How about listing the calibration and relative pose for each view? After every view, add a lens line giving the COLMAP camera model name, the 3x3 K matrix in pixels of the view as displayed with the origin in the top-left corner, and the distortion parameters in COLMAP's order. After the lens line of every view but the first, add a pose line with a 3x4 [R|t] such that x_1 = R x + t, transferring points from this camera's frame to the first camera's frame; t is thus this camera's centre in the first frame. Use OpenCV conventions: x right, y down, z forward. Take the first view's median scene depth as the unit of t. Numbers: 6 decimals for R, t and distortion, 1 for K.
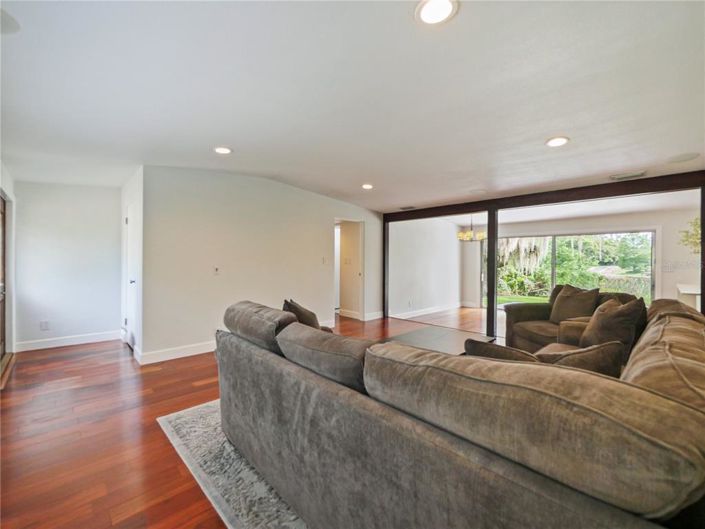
lens RADIAL K [[308.2, 0, 351.4], [0, 308.2, 259.0], [0, 0, 1]] dist [0.001309, 0.000192]
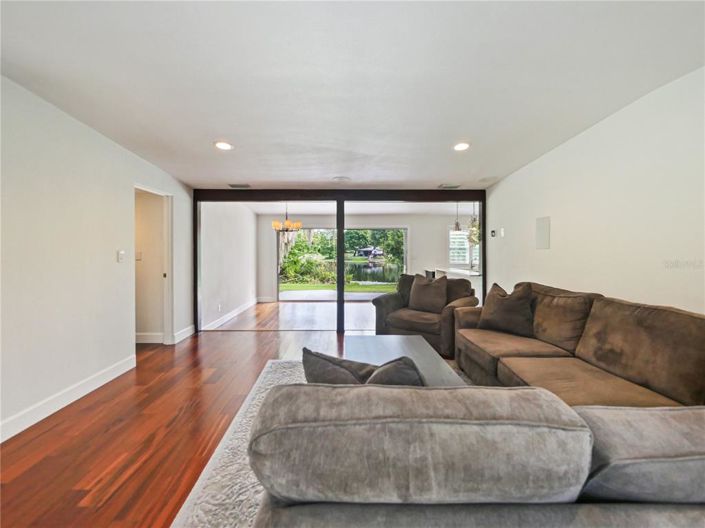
lens RADIAL K [[313.7, 0, 348.7], [0, 313.7, 251.5], [0, 0, 1]] dist [-0.000560, -0.000104]
pose [[0.674422, -0.012957, 0.738232, -0.203191], [0.006627, 0.999912, 0.011495, -0.007280], [-0.738316, -0.002860, 0.674449, 0.252332]]
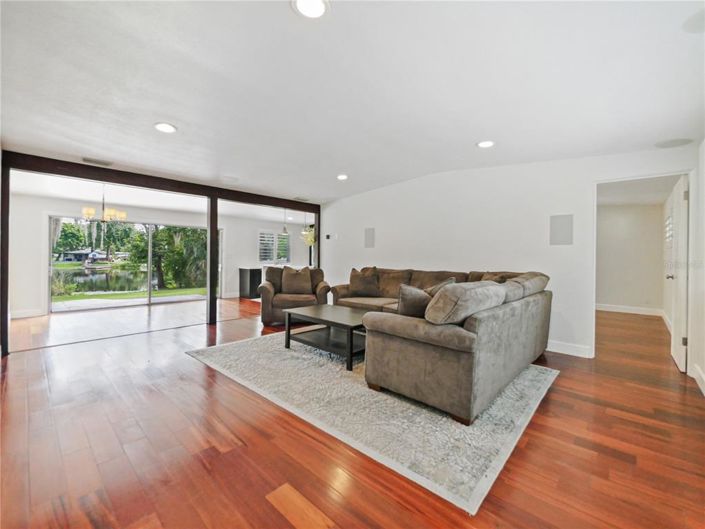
lens RADIAL K [[301.0, 0, 355.1], [0, 301.0, 257.0], [0, 0, 1]] dist [0.000302, 0.000168]
pose [[-0.068538, -0.011439, 0.997583, -0.443628], [-0.012596, 0.999864, 0.010599, 0.015712], [-0.997569, -0.011839, -0.068673, 0.479712]]
